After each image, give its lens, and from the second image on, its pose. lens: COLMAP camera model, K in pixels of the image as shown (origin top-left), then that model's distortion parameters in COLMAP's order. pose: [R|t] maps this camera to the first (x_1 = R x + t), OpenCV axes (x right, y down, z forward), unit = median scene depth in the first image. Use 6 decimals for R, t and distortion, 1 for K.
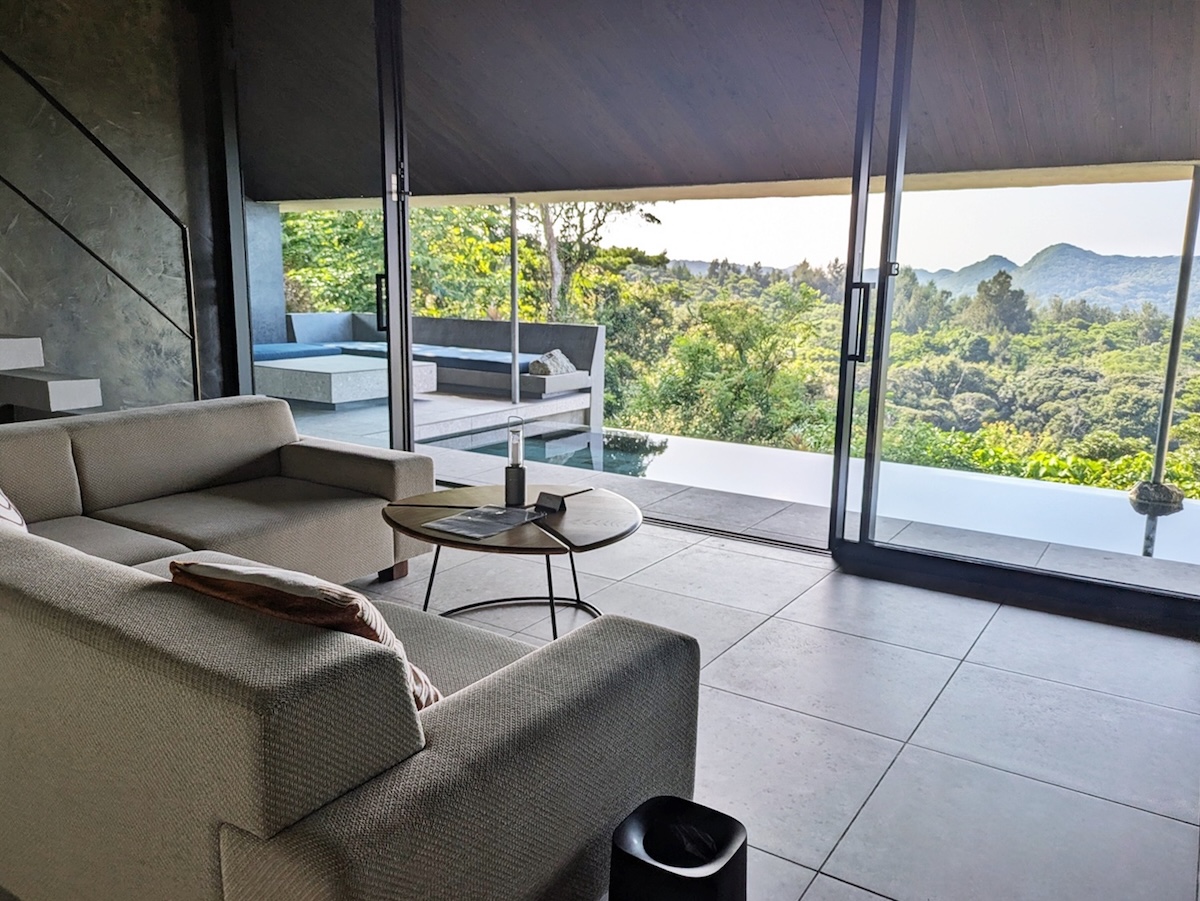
lens RADIAL K [[921.7, 0, 600.0], [0, 921.7, 450.5], [0, 0, 1]] dist [-0.001949, -0.003303]
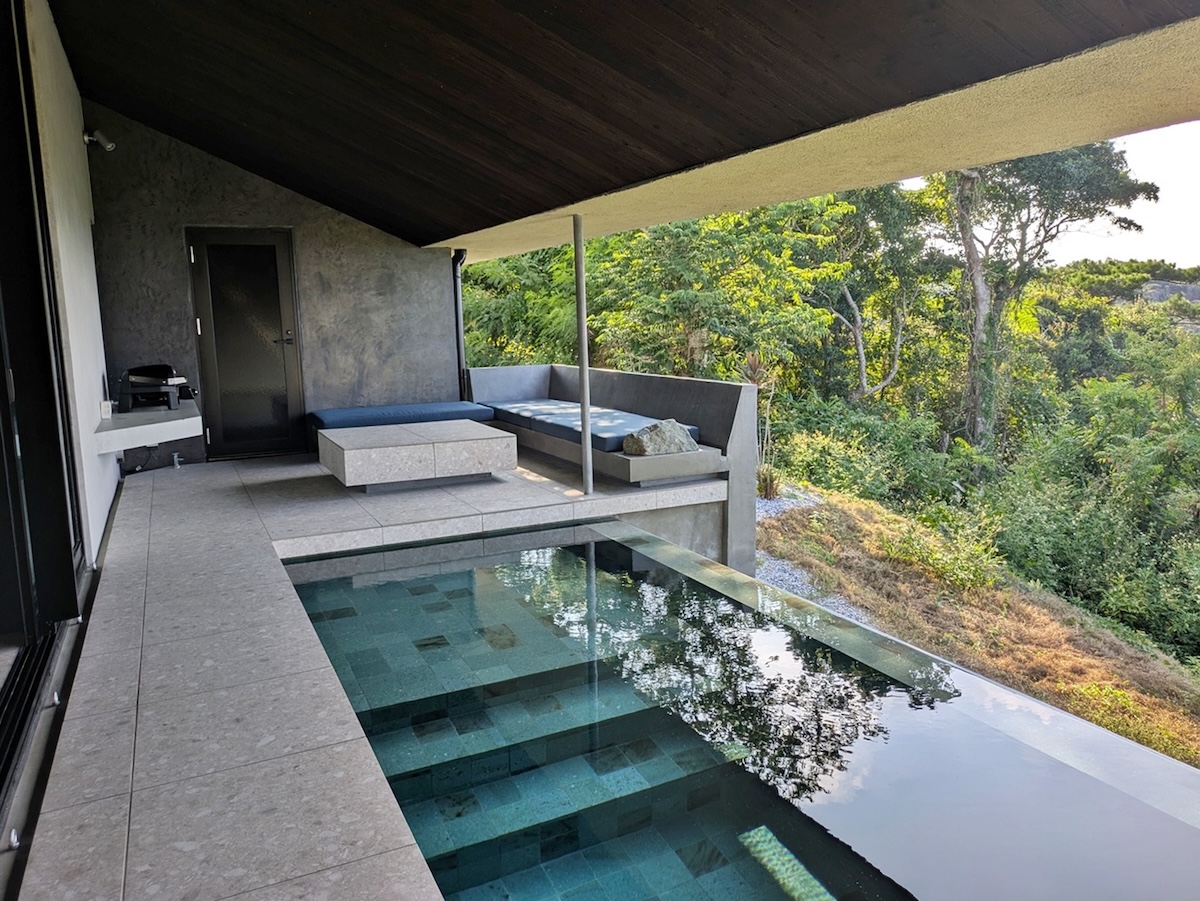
lens RADIAL K [[921.7, 0, 600.0], [0, 921.7, 450.5], [0, 0, 1]] dist [-0.001949, -0.003303]
pose [[0.851780, 0.035988, -0.522663, 0.096670], [-0.053608, 0.998388, -0.018621, -0.023418], [0.521150, 0.043880, 0.852336, 0.122061]]
